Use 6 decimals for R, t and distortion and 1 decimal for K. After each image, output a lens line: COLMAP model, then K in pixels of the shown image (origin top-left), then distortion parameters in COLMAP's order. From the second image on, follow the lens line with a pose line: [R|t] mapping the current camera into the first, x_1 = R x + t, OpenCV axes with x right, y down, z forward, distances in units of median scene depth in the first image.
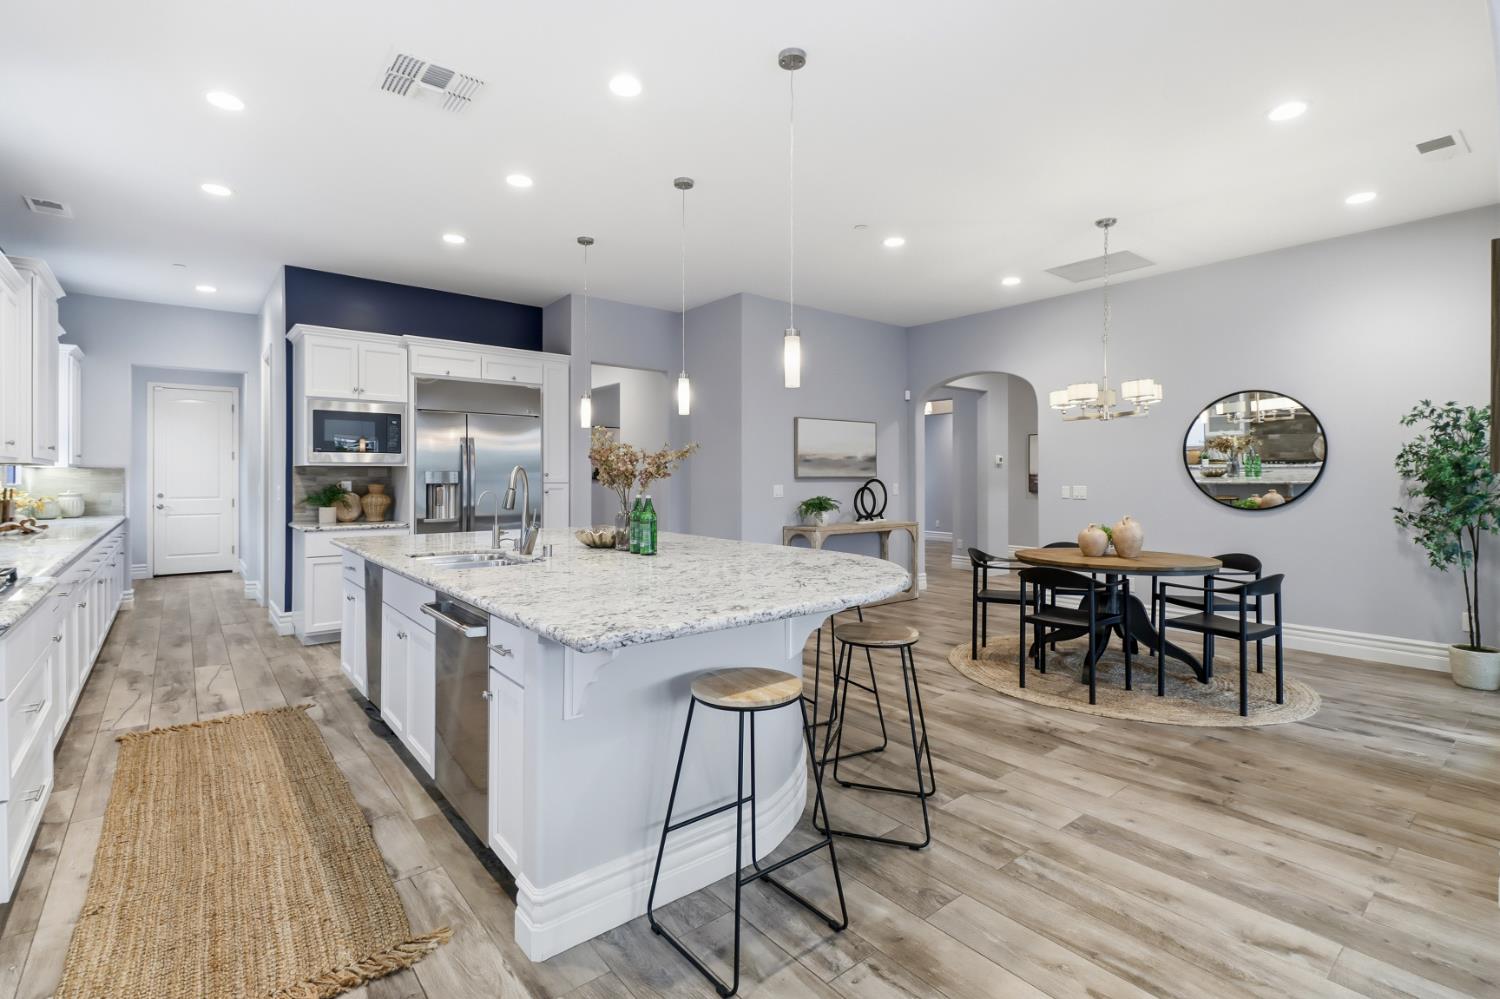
lens RADIAL K [[696.3, 0, 745.7], [0, 696.3, 475.1], [0, 0, 1]] dist [0.027642, -0.020773]
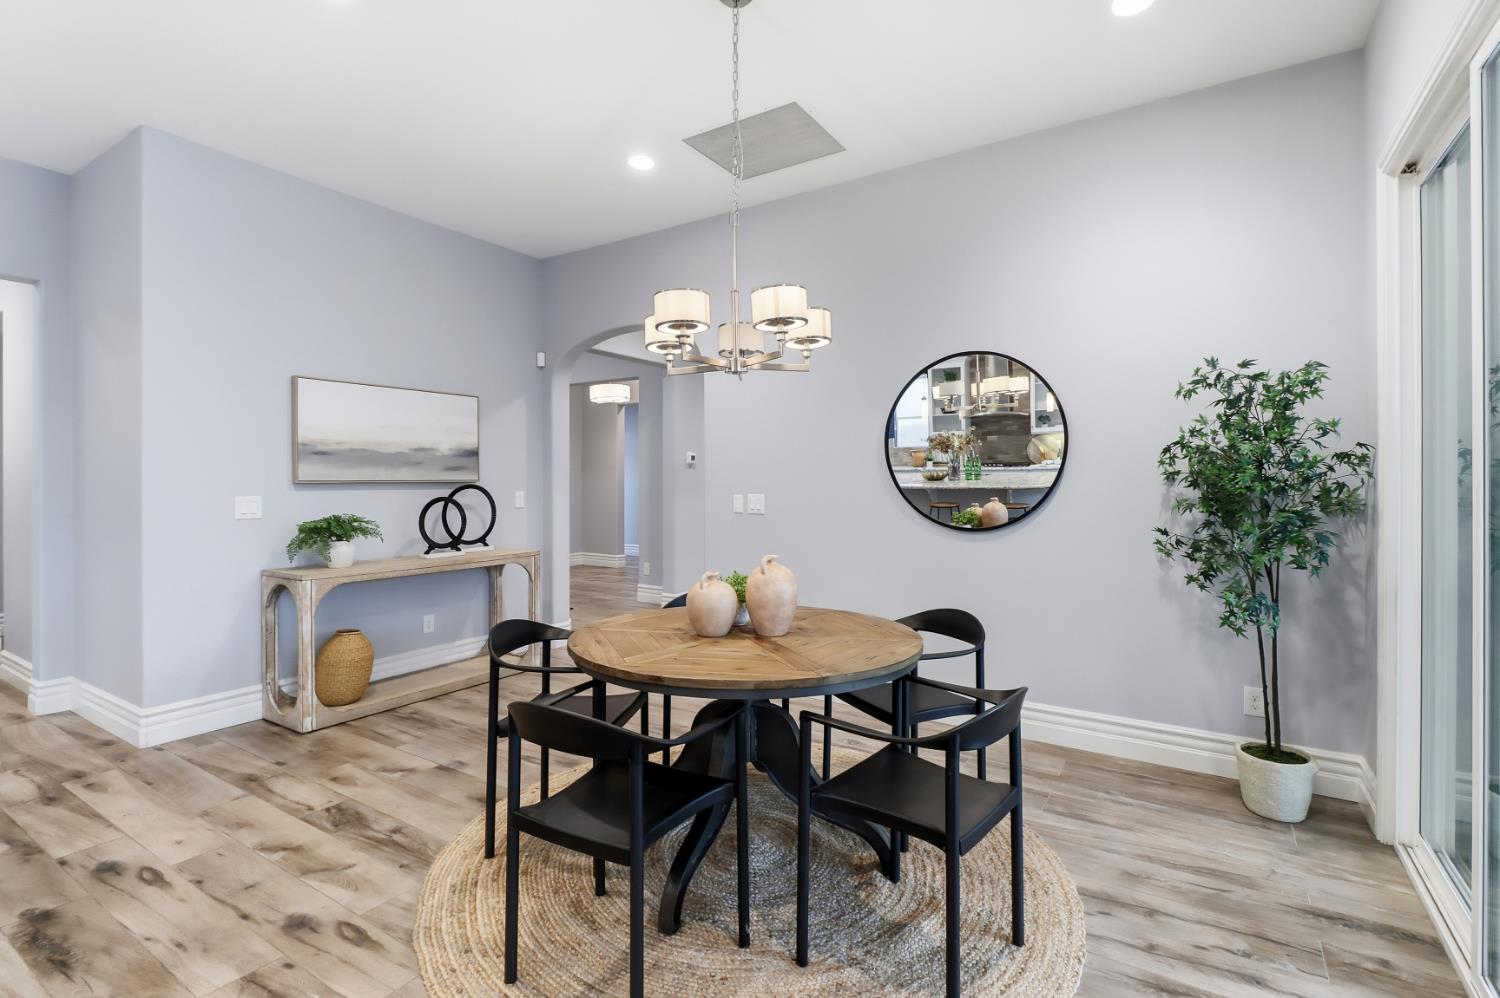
lens RADIAL K [[702.3, 0, 745.4], [0, 702.3, 479.5], [0, 0, 1]] dist [-0.000573, -0.000938]
pose [[0.951855, 0.000590, 0.306548, 0.247680], [-0.001061, 0.999998, 0.001372, 0.000083], [-0.306547, -0.001632, 0.951854, 0.342657]]
